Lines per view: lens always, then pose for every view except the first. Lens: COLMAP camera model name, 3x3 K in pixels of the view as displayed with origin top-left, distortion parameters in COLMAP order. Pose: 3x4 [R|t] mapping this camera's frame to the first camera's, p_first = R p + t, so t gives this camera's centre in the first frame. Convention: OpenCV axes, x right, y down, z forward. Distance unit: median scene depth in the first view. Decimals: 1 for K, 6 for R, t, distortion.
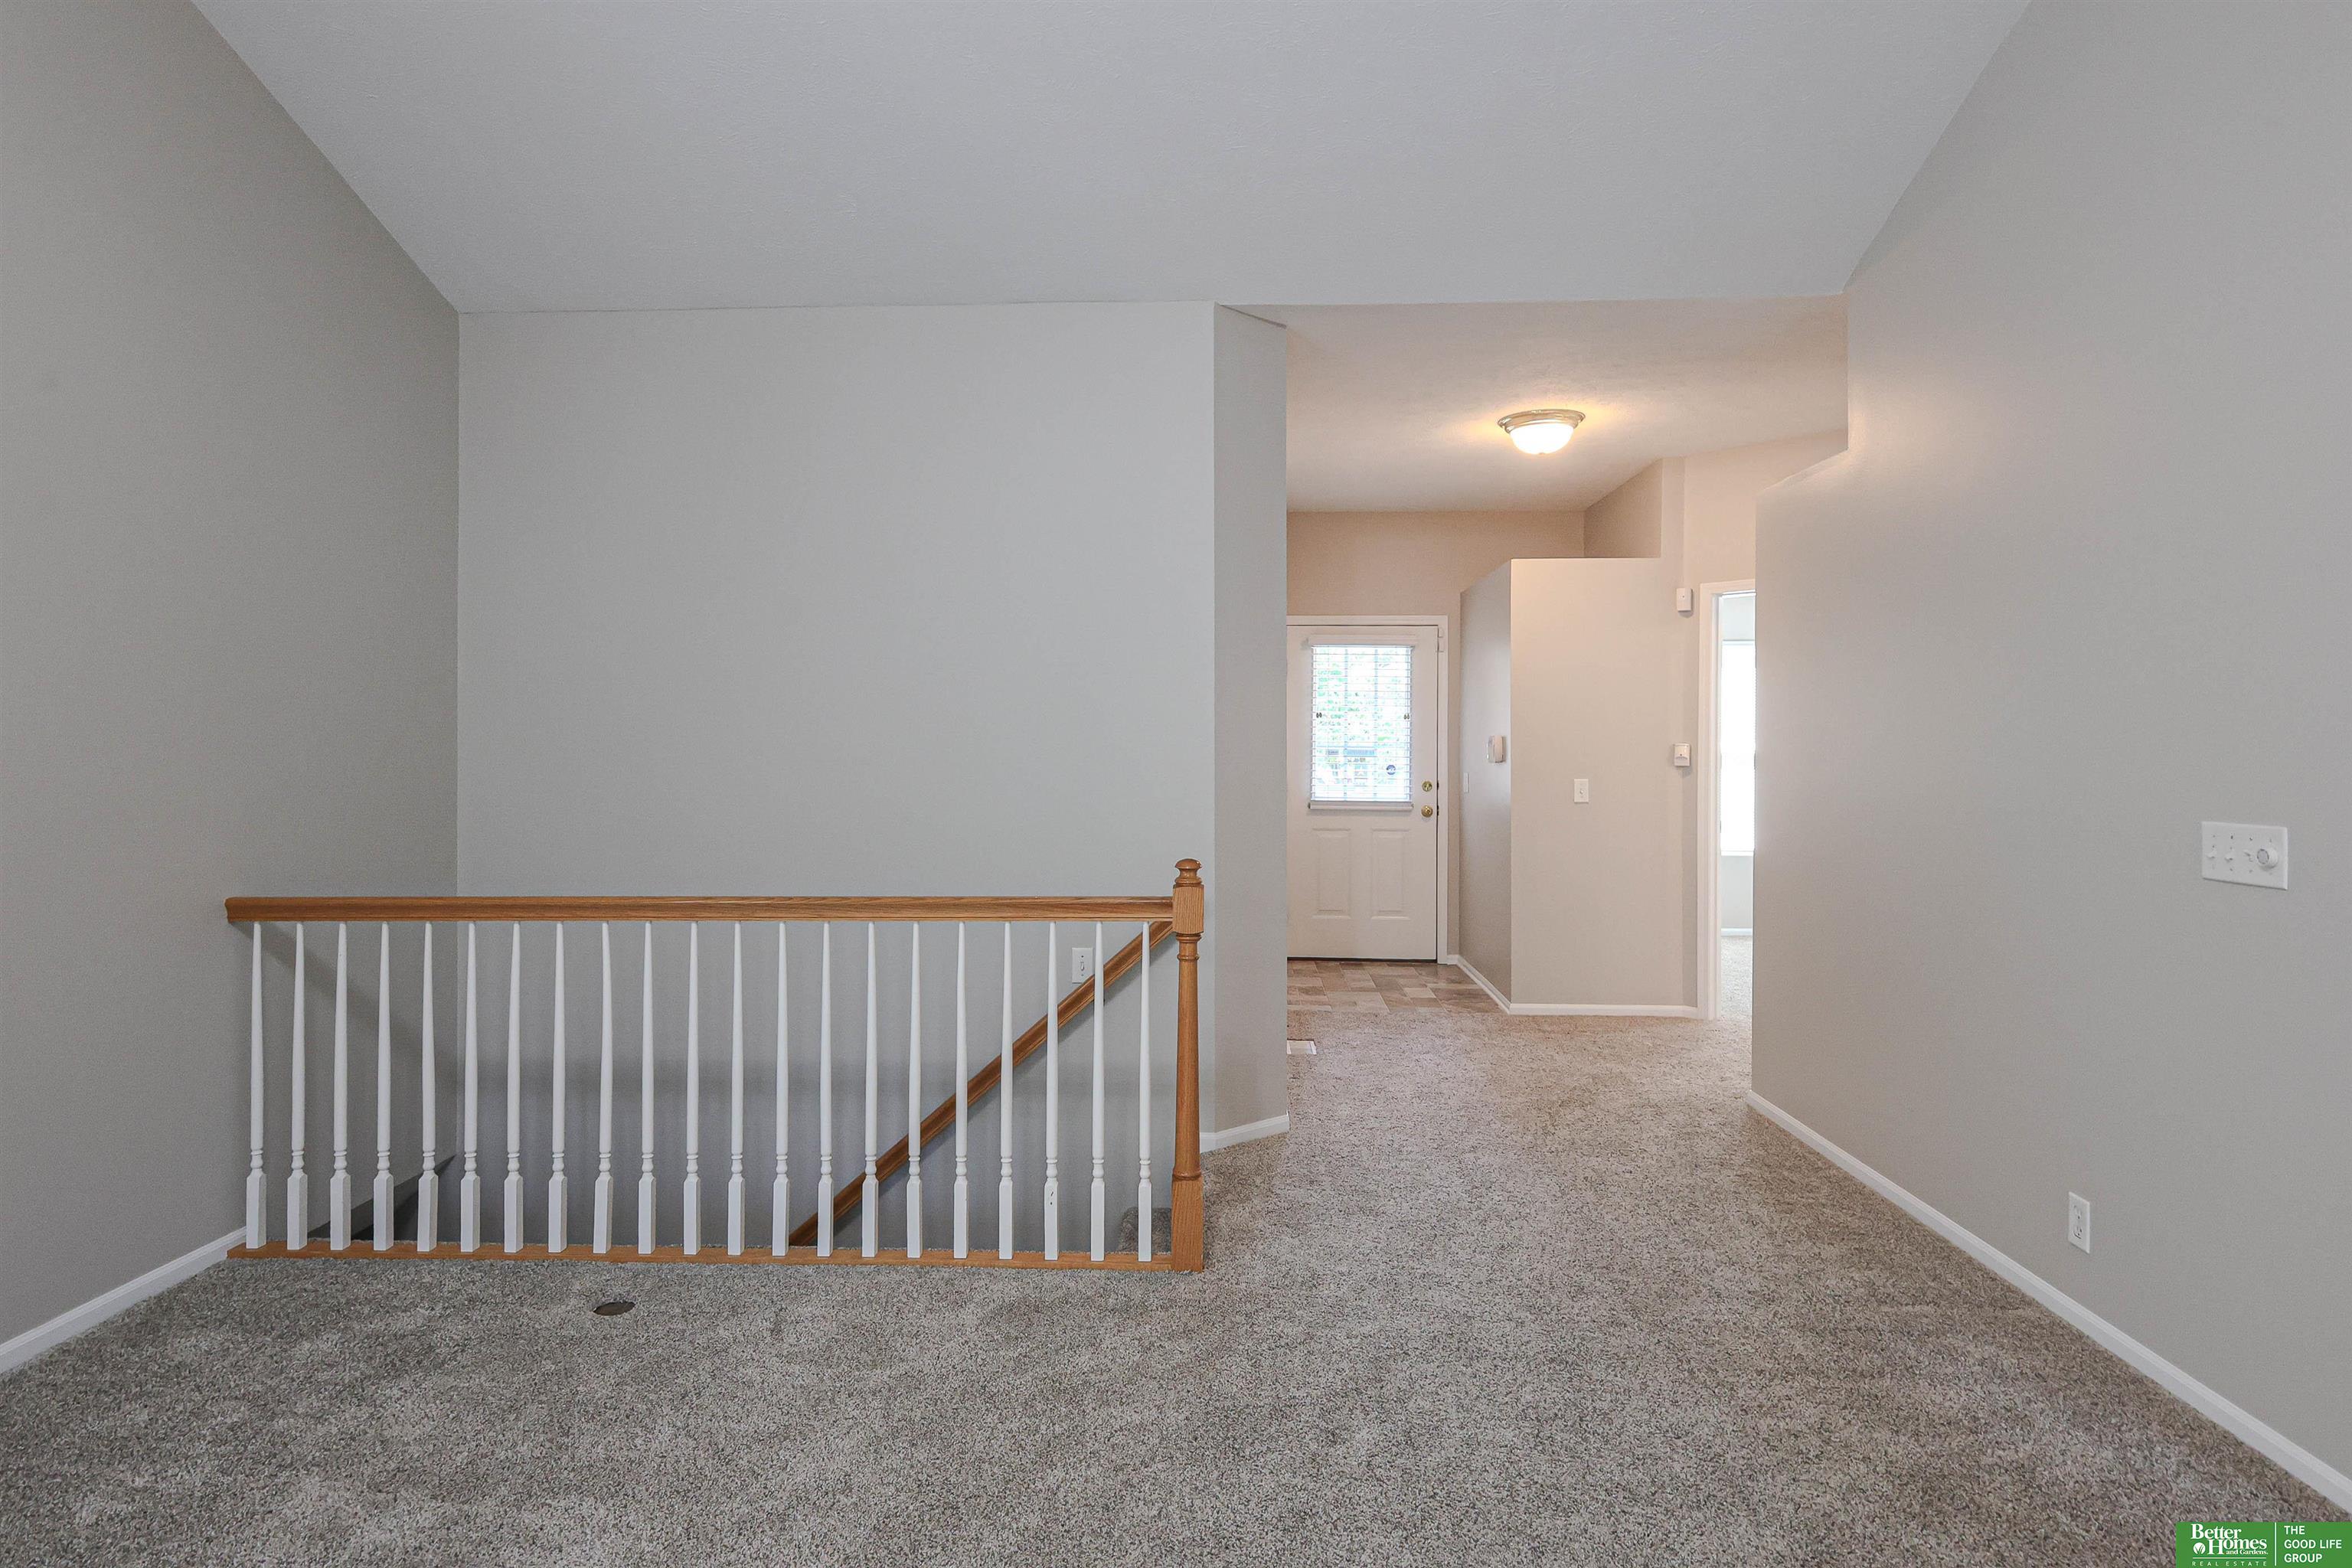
lens RADIAL K [[1247.3, 0, 1146.4], [0, 1247.3, 733.9], [0, 0, 1]] dist [-0.002506, 0.002947]
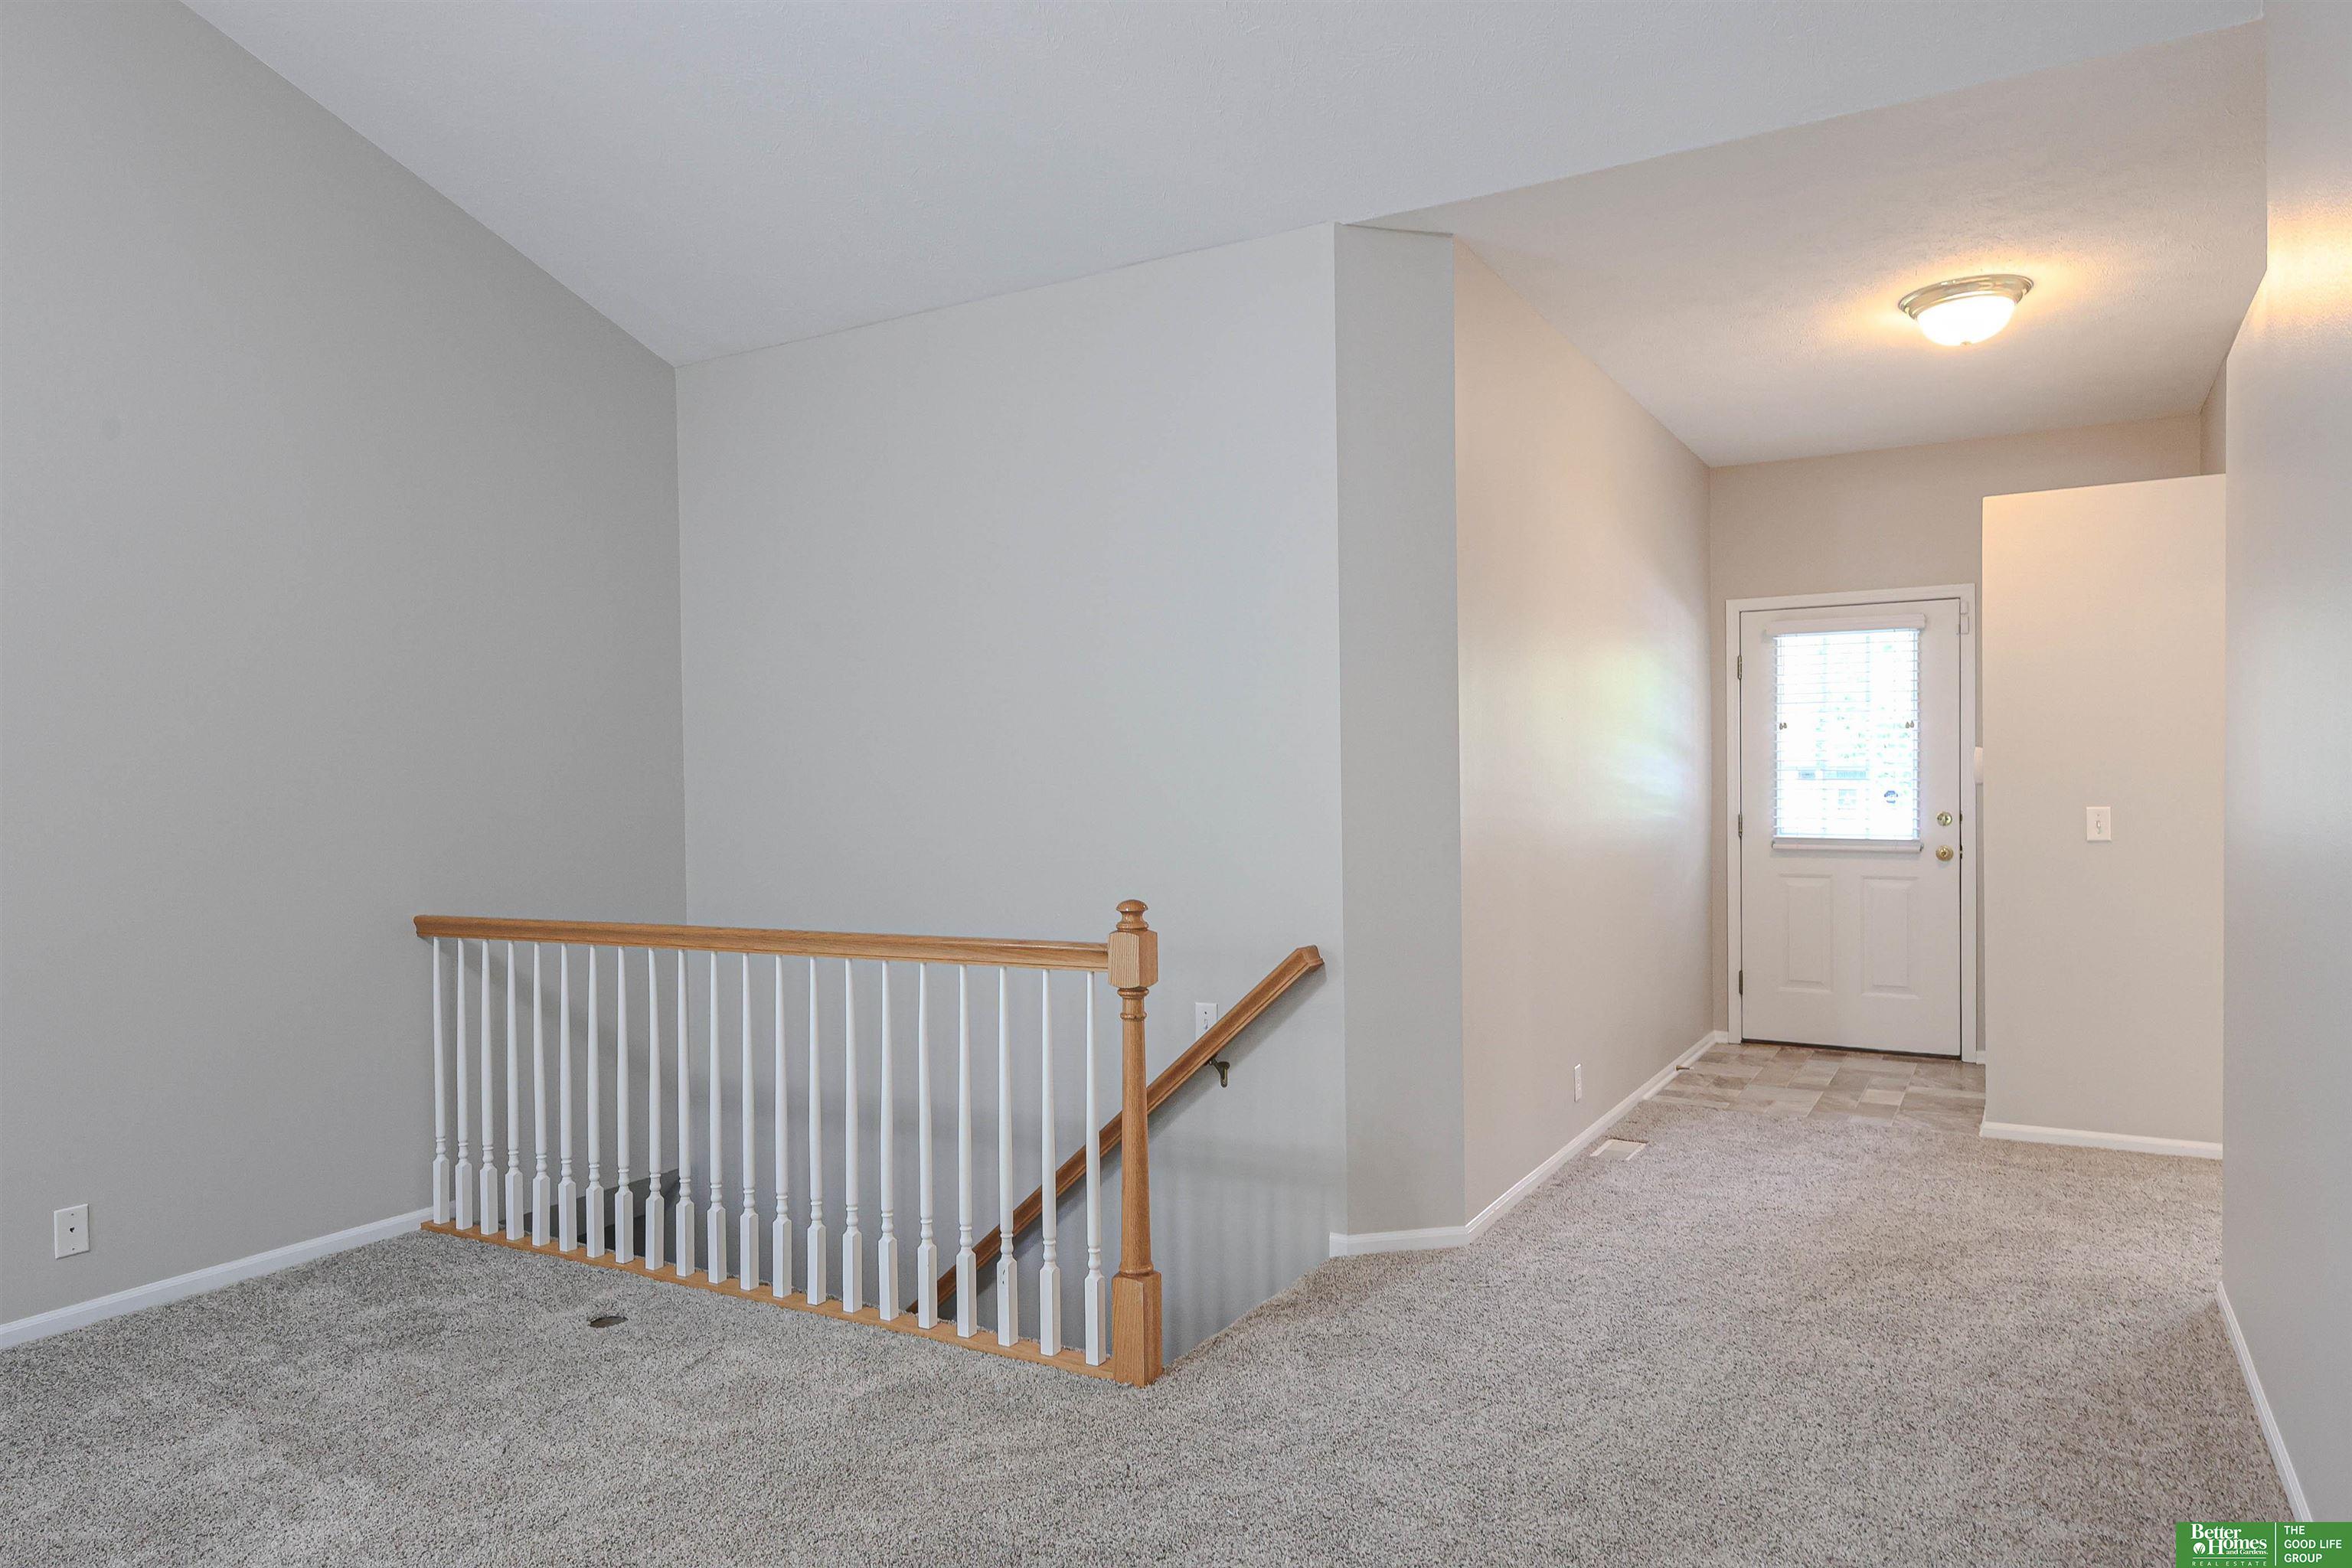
lens RADIAL K [[1403.4, 0, 1180.7], [0, 1403.4, 795.0], [0, 0, 1]] dist [0.006558, 0.001386]
pose [[0.898661, -0.010175, -0.438526, 0.362206], [0.019594, 0.999664, 0.016959, 0.010420], [0.438207, -0.023833, 0.898558, 0.121846]]
